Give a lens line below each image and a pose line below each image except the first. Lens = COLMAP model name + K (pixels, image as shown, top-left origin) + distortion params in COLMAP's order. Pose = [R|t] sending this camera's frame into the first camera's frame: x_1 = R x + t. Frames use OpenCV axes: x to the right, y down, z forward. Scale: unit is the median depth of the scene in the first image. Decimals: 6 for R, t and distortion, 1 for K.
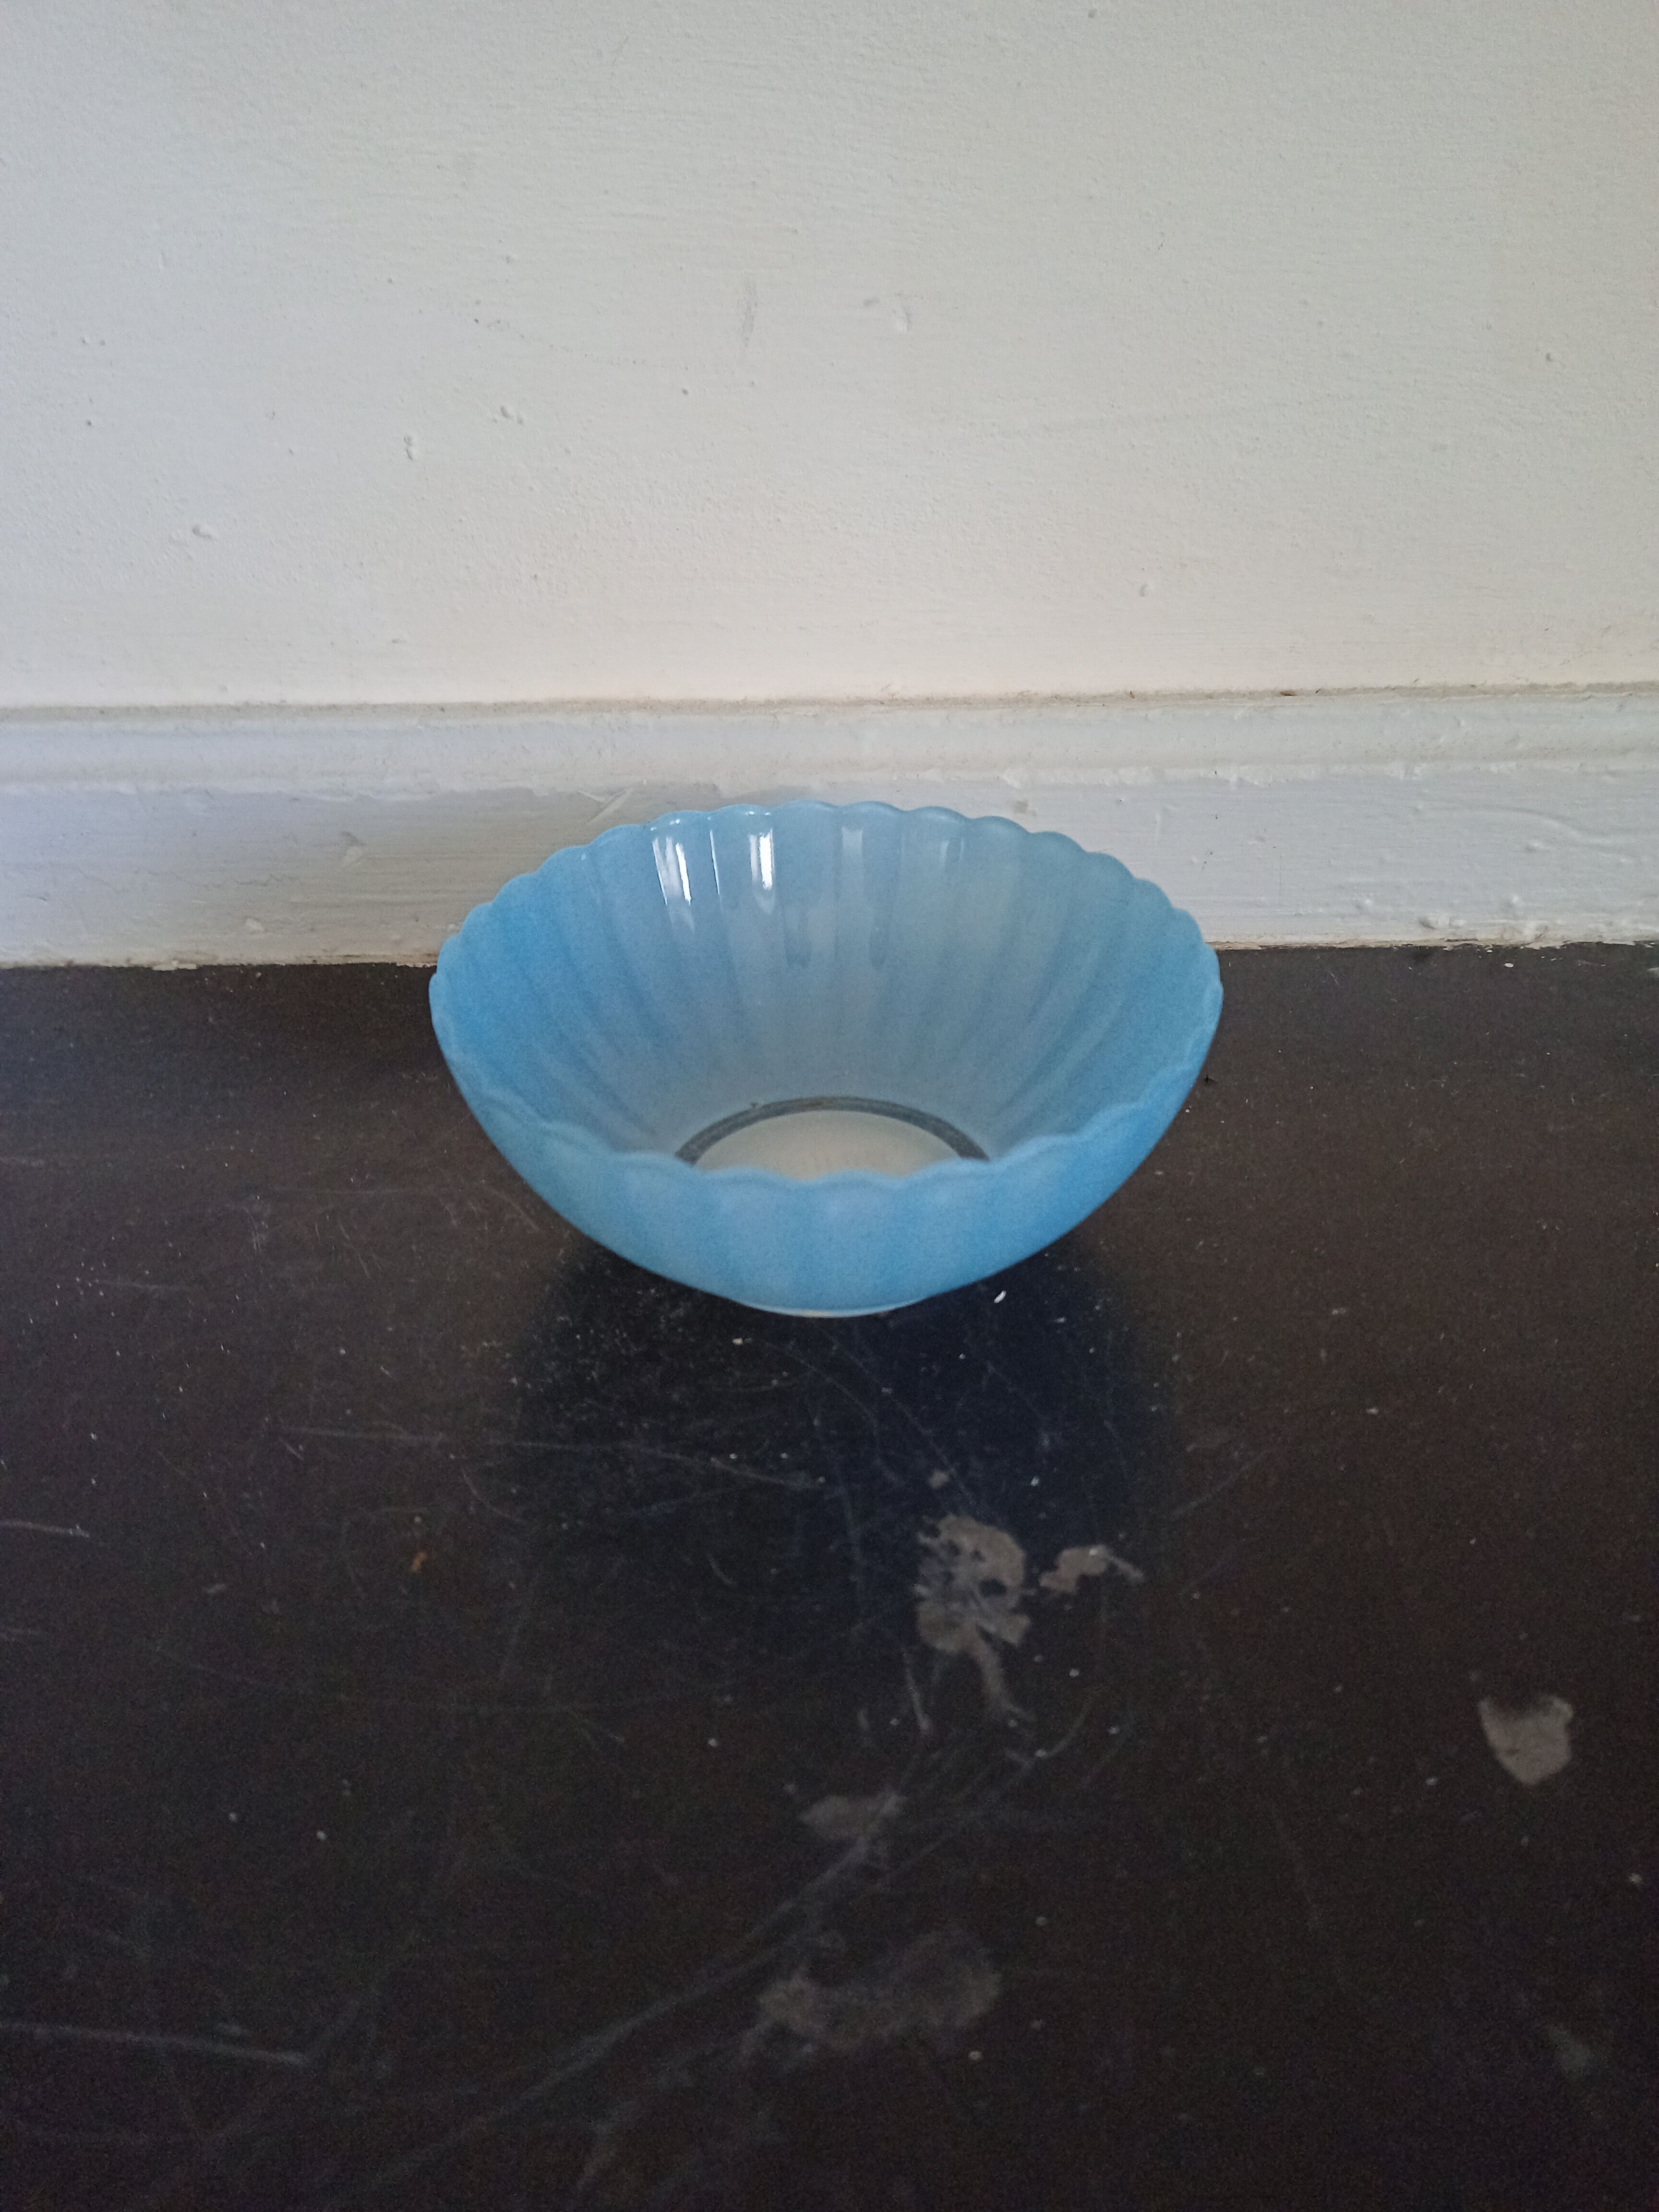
lens RADIAL K [[1707.5, 0, 829.5], [0, 1707.5, 1106.0], [0, 0, 1]] dist [0.017606, -0.009069]
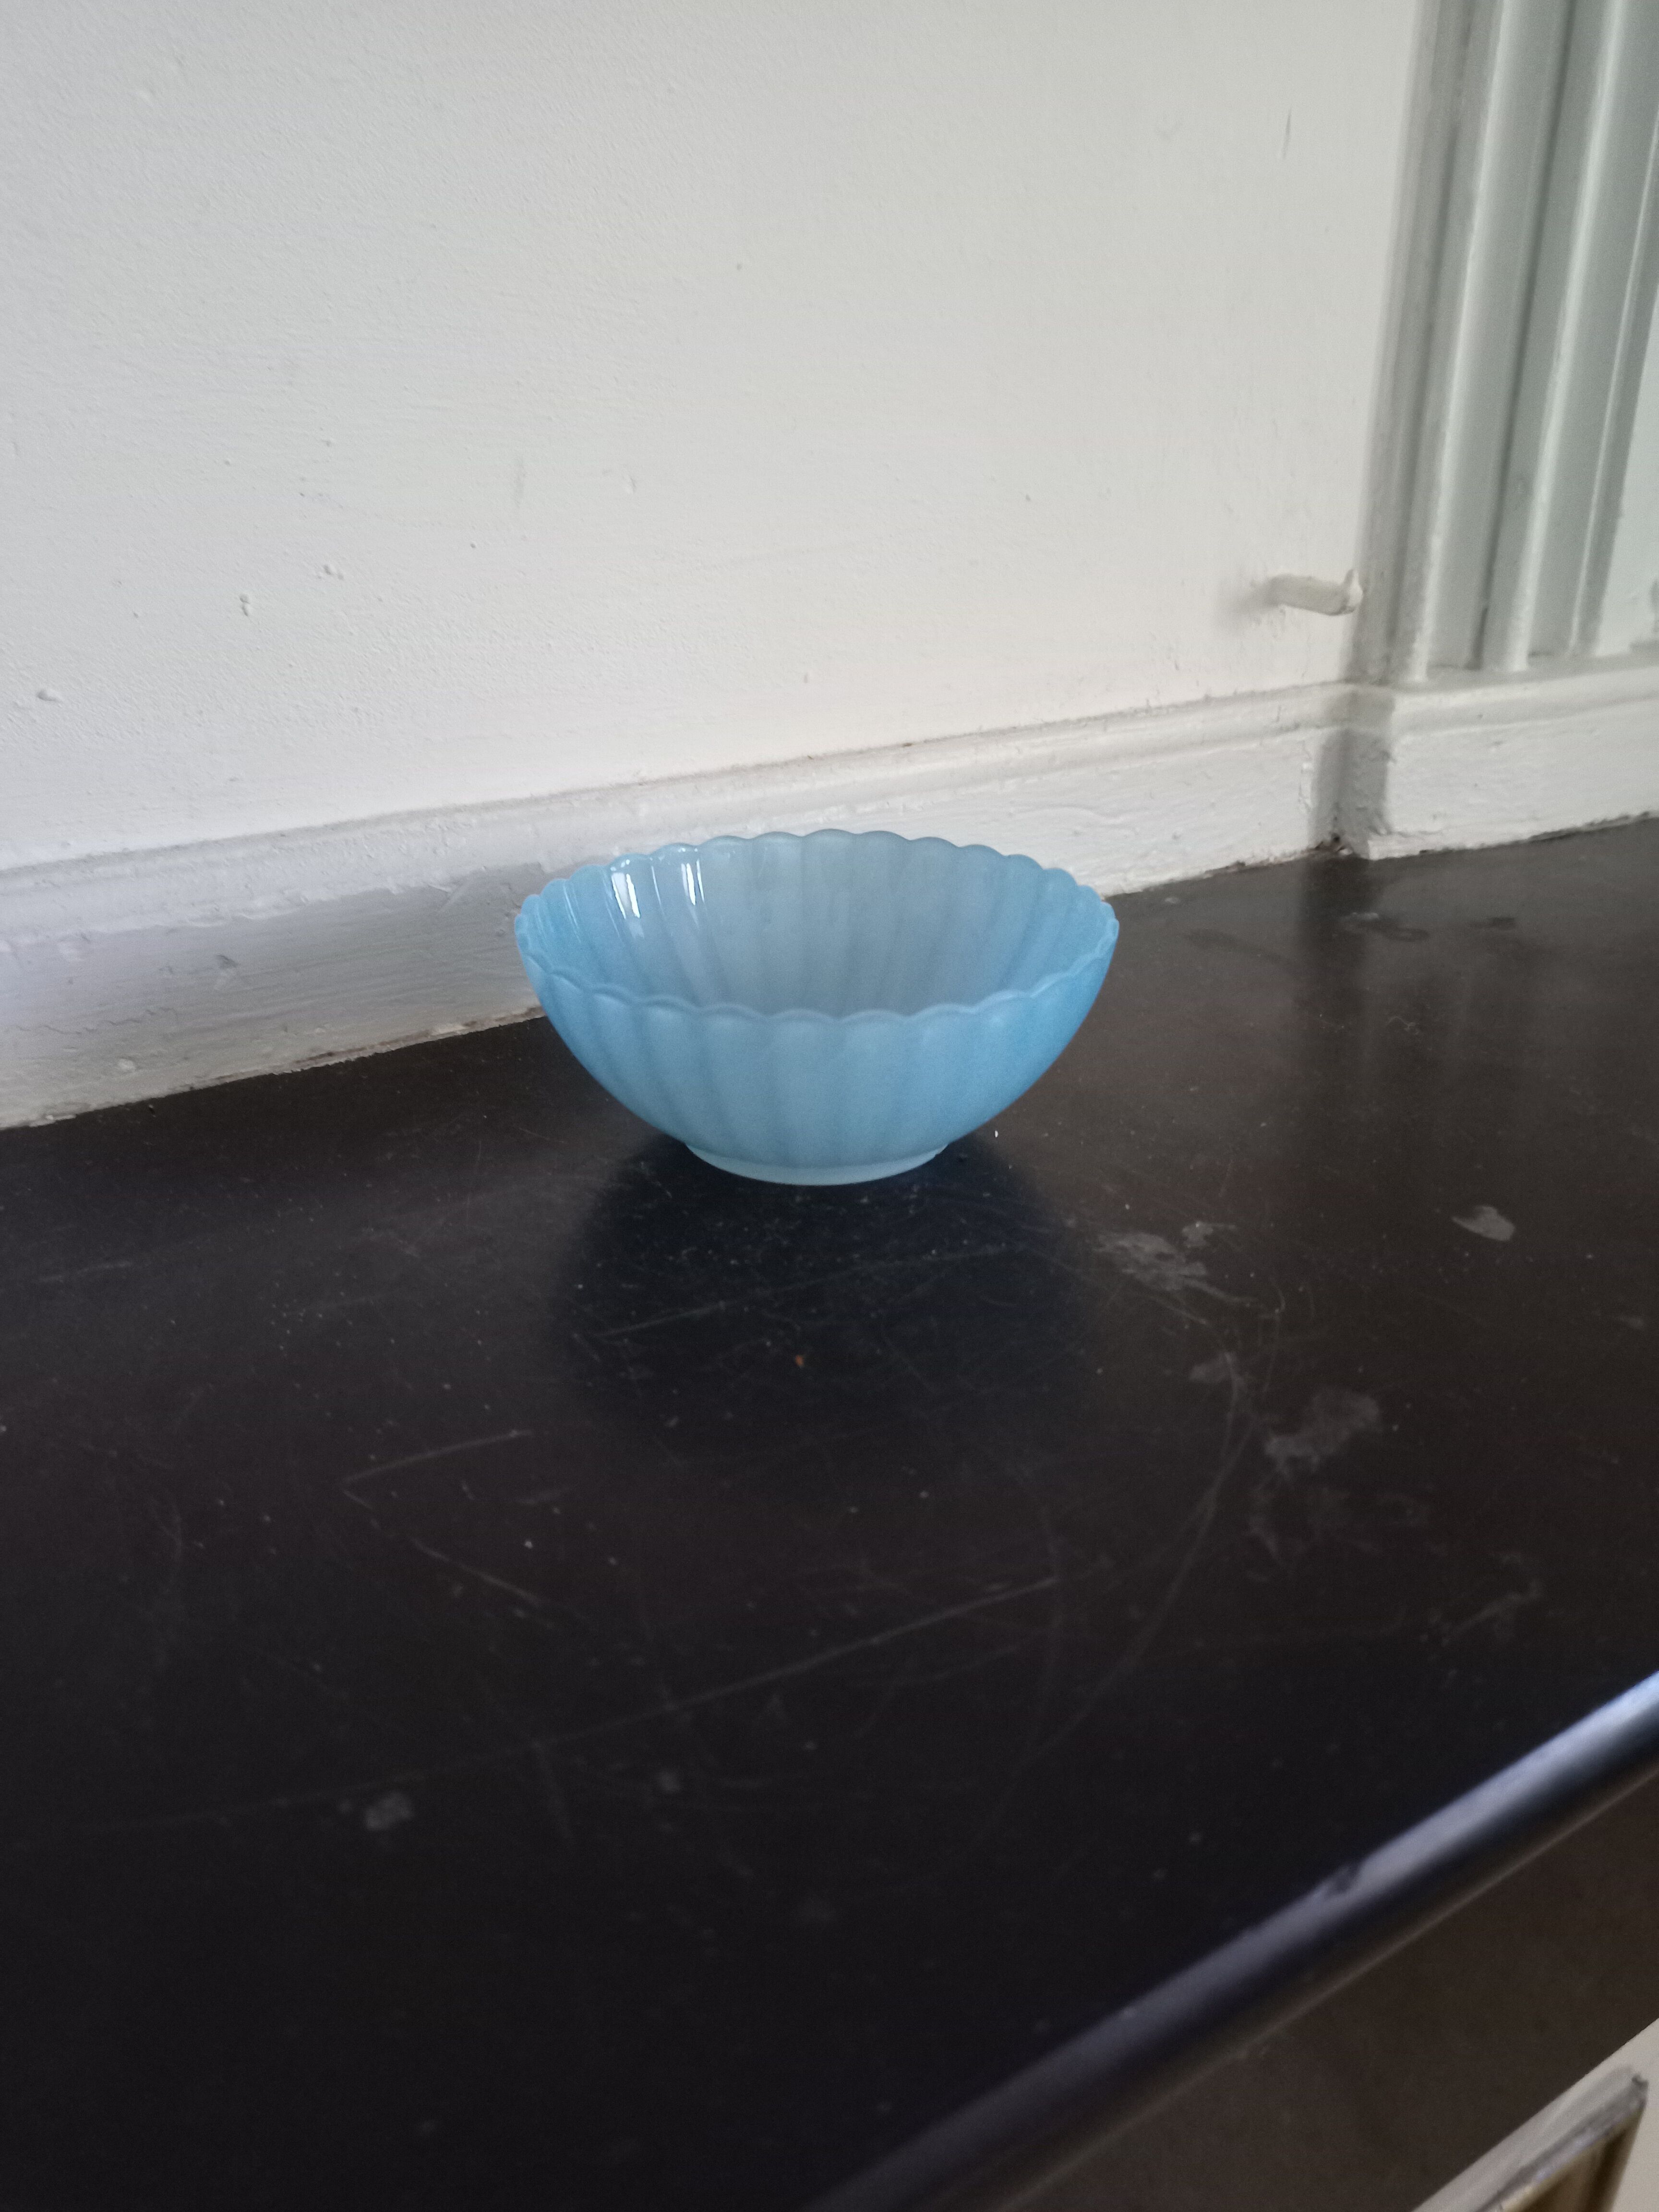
lens RADIAL K [[1693.9, 0, 829.5], [0, 1693.9, 1106.0], [0, 0, 1]] dist [0.019309, -0.004768]
pose [[0.848420, -0.206416, 0.487417, -0.756028], [0.277330, 0.957670, -0.077170, 0.180689], [-0.450856, 0.200648, 0.869753, -0.123439]]
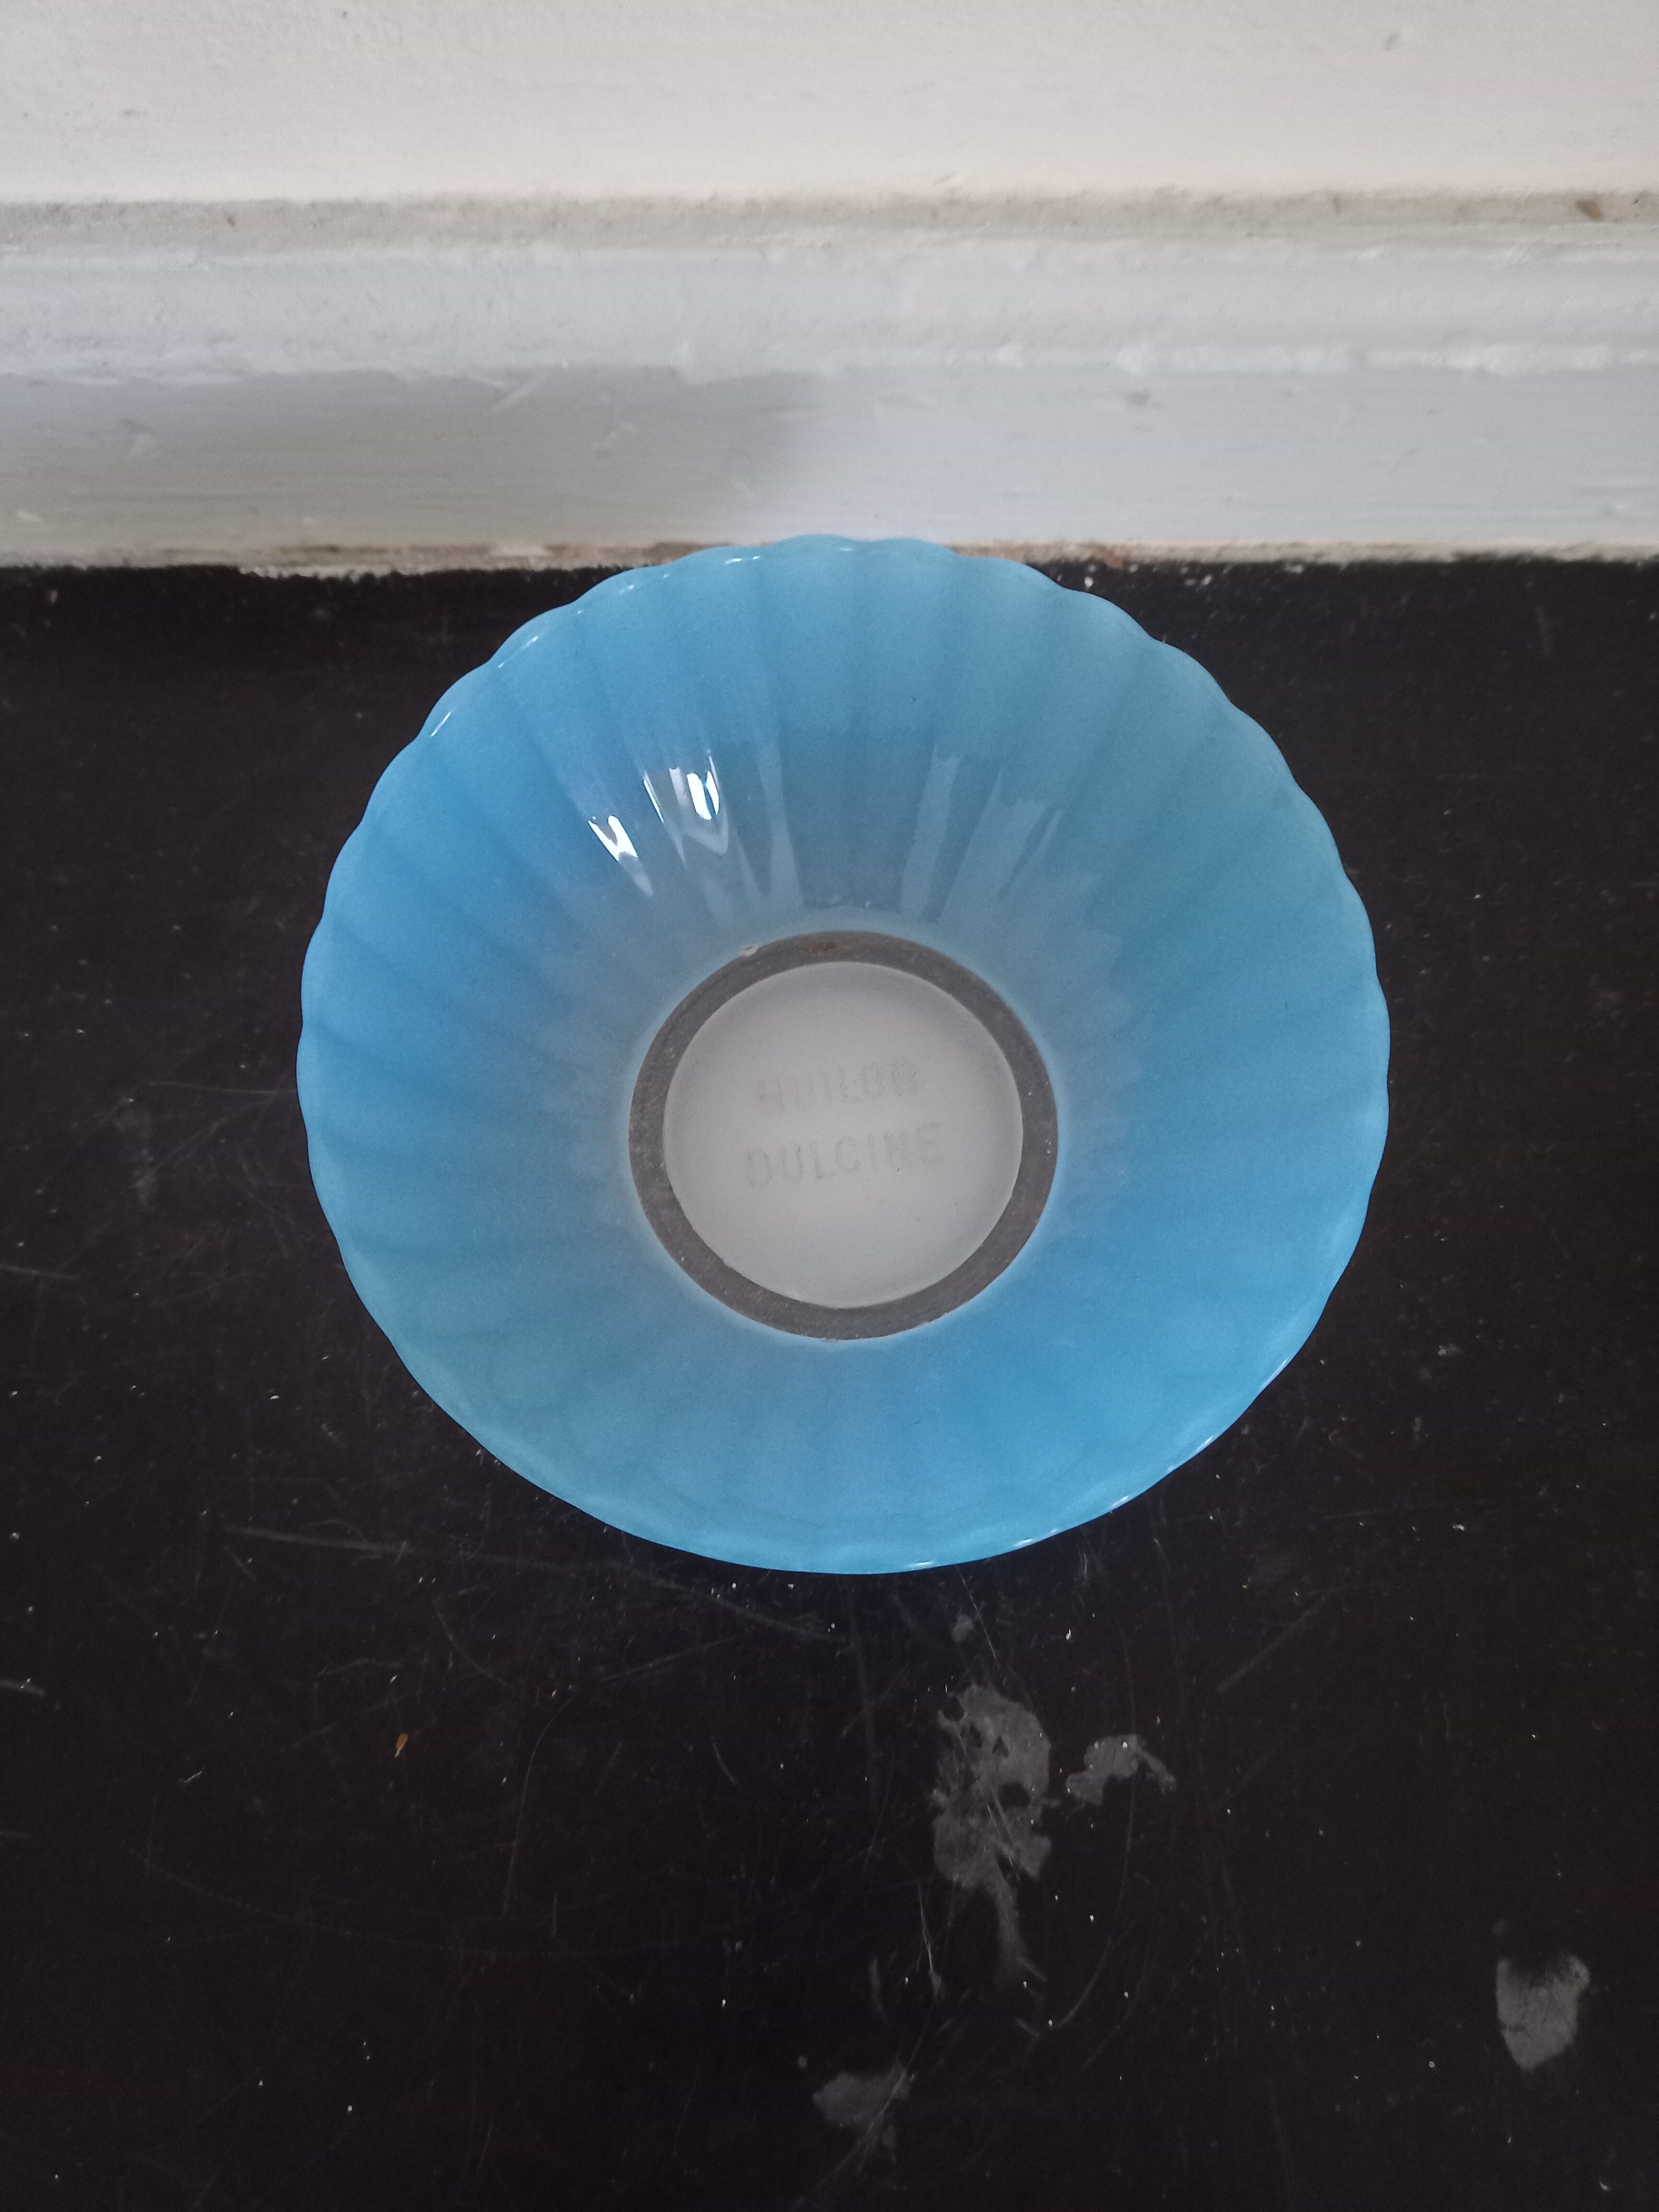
lens RADIAL K [[1730.3, 0, 829.5], [0, 1730.3, 1106.0], [0, 0, 1]] dist [0.003740, -0.013428]
pose [[0.999976, 0.006854, 0.001201, -0.009647], [-0.006084, 0.777284, 0.629121, -0.575289], [0.003378, -0.629113, 0.777307, 0.465481]]
